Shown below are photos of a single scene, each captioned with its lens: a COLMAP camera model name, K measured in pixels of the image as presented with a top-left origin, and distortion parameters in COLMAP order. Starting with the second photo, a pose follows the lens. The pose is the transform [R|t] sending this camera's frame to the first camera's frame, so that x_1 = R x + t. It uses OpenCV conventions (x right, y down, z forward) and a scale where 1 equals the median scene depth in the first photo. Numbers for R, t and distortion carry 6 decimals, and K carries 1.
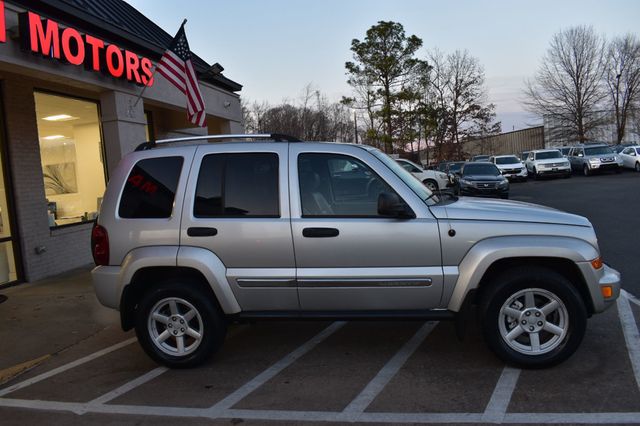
lens RADIAL K [[507.7, 0, 320.0], [0, 507.7, 213.0], [0, 0, 1]] dist [-0.090619, -0.000394]
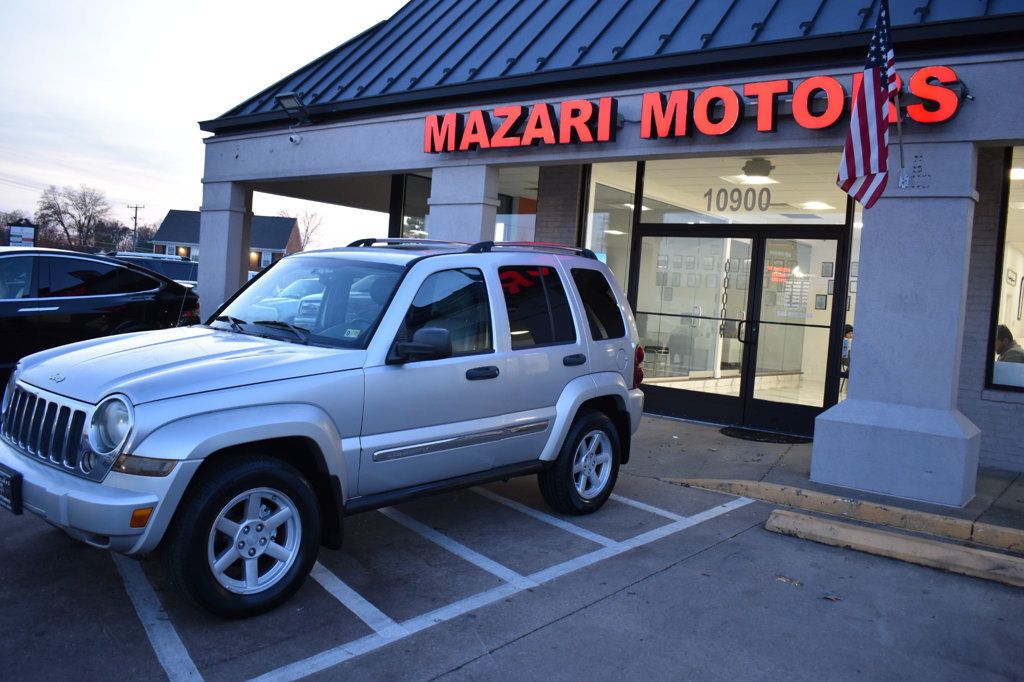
lens RADIAL K [[852.3, 0, 512.0], [0, 852.3, 341.0], [0, 0, 1]] dist [-0.080486, 0.002350]
pose [[-0.482740, 0.096194, -0.870465, 1.223539], [-0.095402, 0.982258, 0.161456, -0.270296], [0.870552, 0.160985, -0.464998, 2.144406]]
